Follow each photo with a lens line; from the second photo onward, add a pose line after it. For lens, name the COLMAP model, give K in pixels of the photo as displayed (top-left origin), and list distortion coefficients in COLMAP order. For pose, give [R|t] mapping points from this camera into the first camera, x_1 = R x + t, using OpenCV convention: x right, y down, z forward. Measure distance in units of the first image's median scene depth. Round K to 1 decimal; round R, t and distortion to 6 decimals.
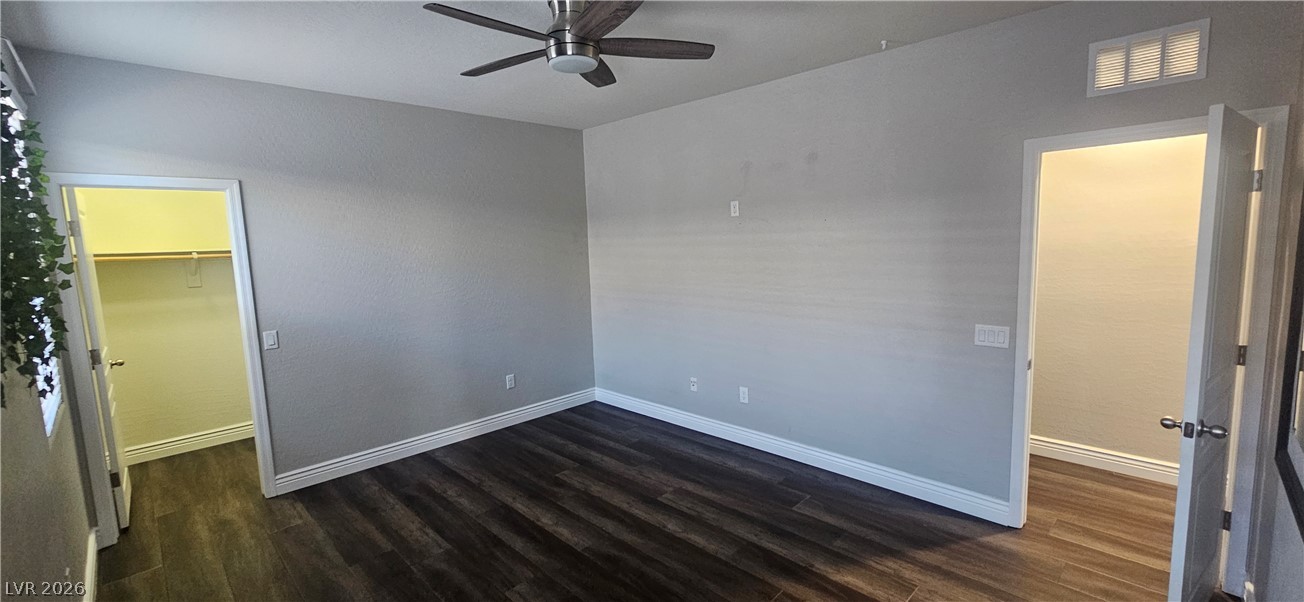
lens RADIAL K [[534.7, 0, 655.6], [0, 534.7, 299.4], [0, 0, 1]] dist [0.000509, -0.000253]
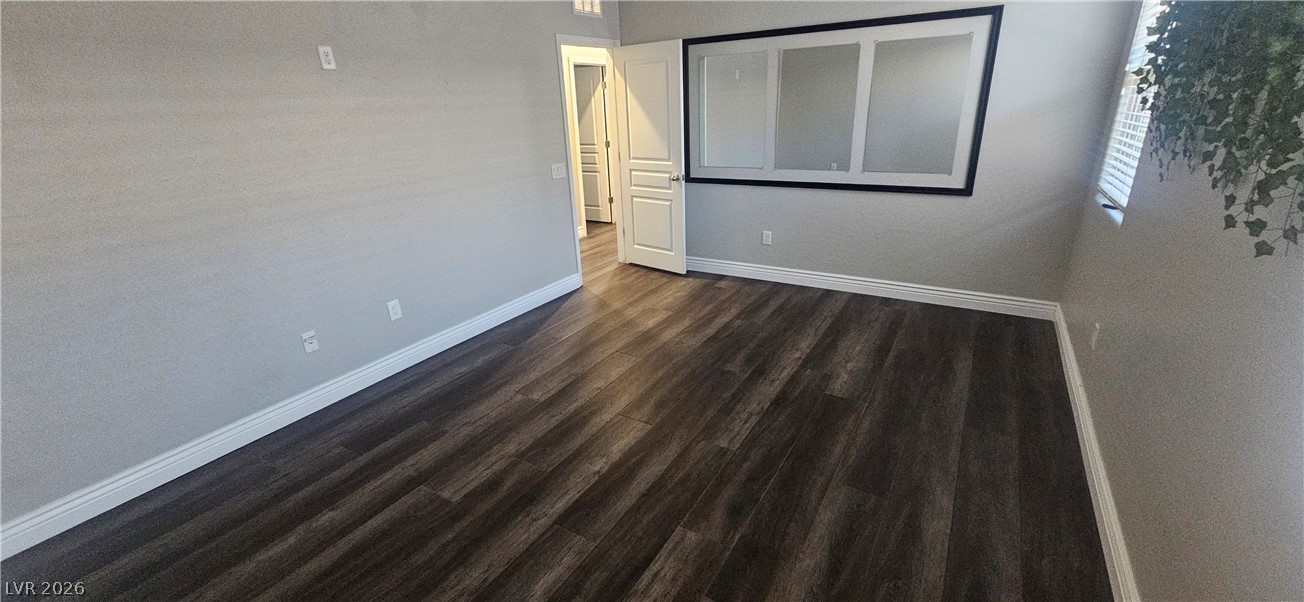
lens RADIAL K [[534.7, 0, 656.1], [0, 534.7, 295.0], [0, 0, 1]] dist [0.000509, -0.000253]
pose [[-0.236828, -0.289827, 0.927315, -0.663596], [0.160564, 0.929667, 0.331569, -0.044093], [-0.958192, 0.227418, -0.173635, 0.761318]]
